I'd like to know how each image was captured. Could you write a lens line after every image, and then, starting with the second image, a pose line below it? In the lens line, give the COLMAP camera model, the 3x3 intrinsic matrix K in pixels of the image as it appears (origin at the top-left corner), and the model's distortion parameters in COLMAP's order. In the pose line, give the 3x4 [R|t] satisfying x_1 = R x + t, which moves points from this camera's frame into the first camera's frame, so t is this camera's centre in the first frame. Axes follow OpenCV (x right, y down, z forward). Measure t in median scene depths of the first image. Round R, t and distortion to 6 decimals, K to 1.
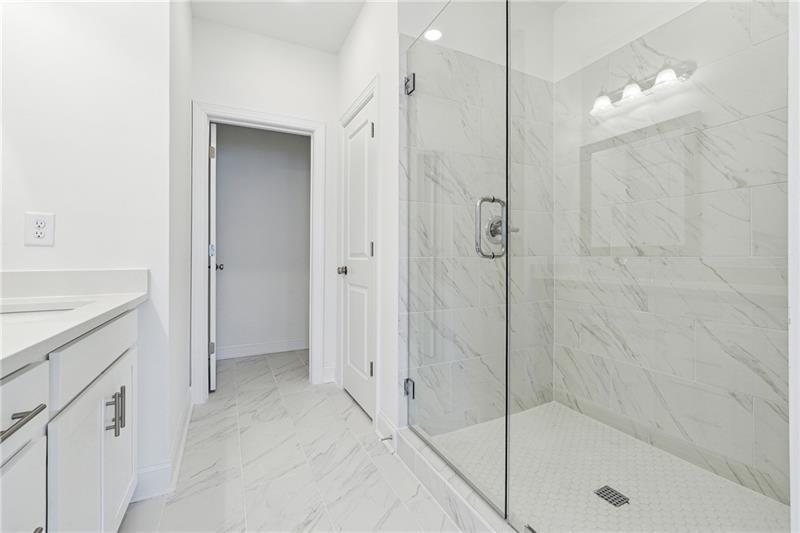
lens RADIAL K [[336.2, 0, 398.9], [0, 336.2, 257.3], [0, 0, 1]] dist [-0.001275, -0.000035]
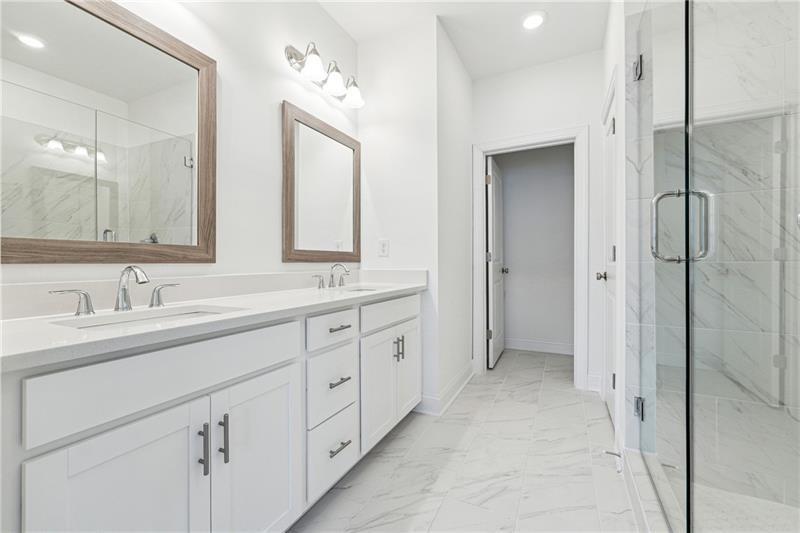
lens RADIAL K [[336.9, 0, 399.8], [0, 336.9, 262.5], [0, 0, 1]] dist [0.000740, 0.000224]
pose [[0.604868, -0.001249, -0.796325, 0.307985], [0.001017, 0.999999, -0.000796, 0.001825], [0.796325, -0.000329, 0.604869, -0.044219]]
